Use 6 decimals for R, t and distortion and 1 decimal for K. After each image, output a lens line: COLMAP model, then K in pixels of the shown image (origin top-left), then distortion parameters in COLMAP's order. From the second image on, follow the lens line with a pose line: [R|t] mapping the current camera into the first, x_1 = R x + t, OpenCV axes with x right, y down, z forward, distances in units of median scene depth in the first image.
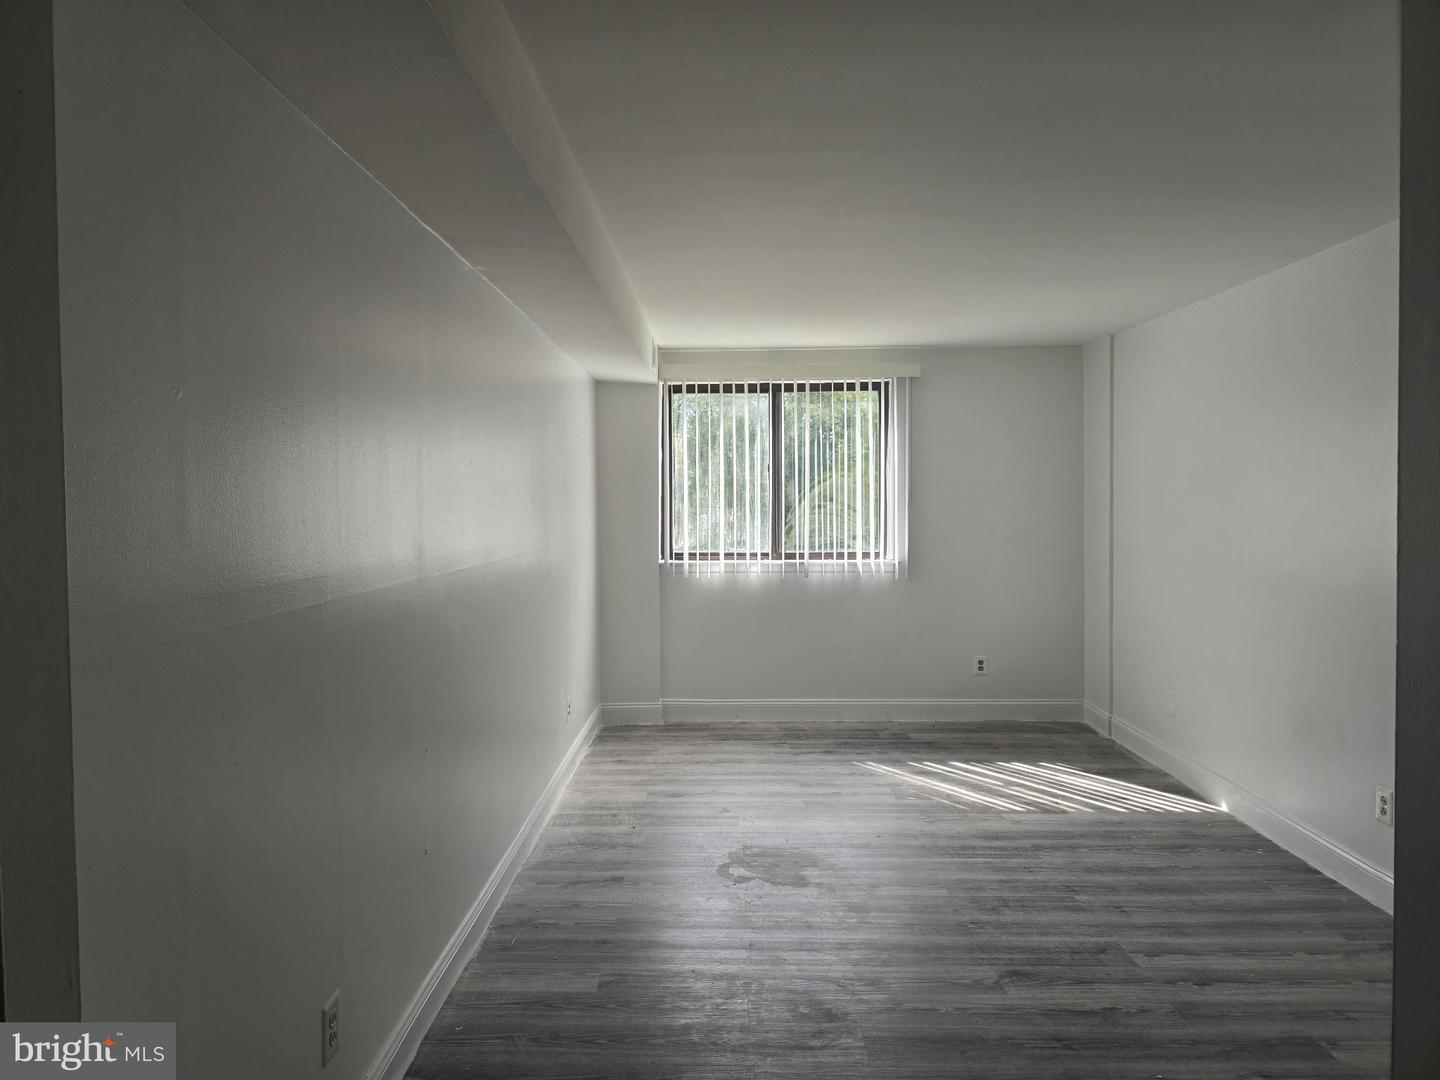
lens RADIAL K [[940.4, 0, 717.9], [0, 940.4, 532.1], [0, 0, 1]] dist [0.089802, -0.060613]
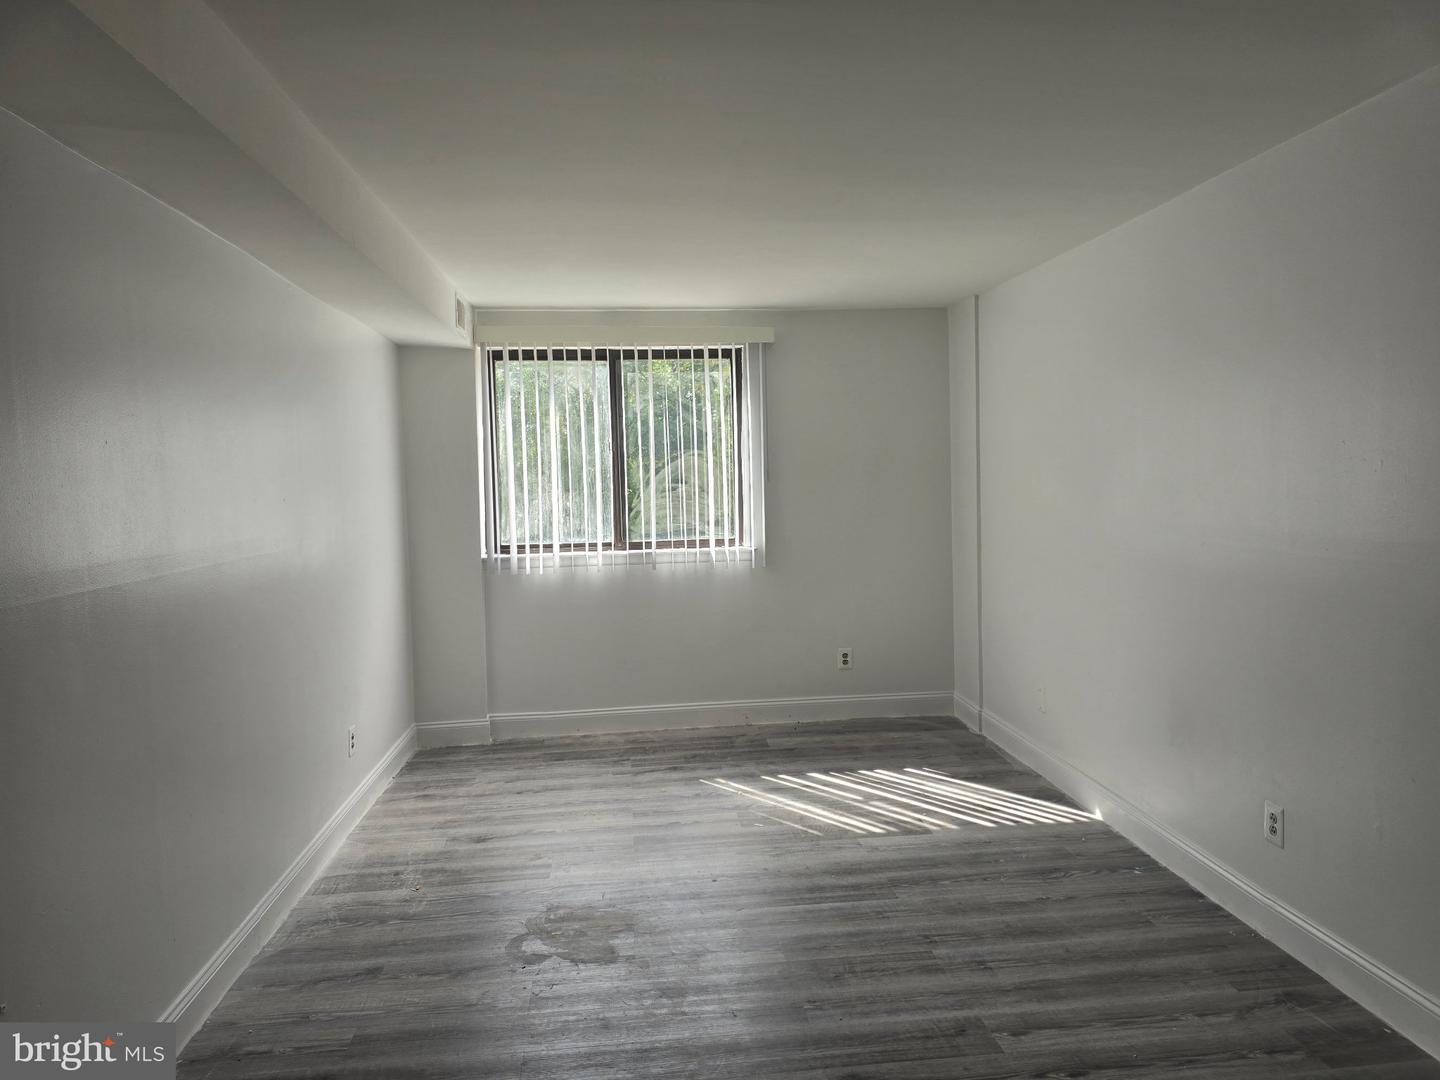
lens RADIAL K [[954.9, 0, 714.8], [0, 954.9, 539.5], [0, 0, 1]] dist [0.100248, -0.075053]
pose [[0.993389, -0.025879, 0.111846, 0.063763], [0.022942, 0.999359, 0.027466, -0.004244], [-0.112485, -0.024718, 0.993346, 0.122194]]
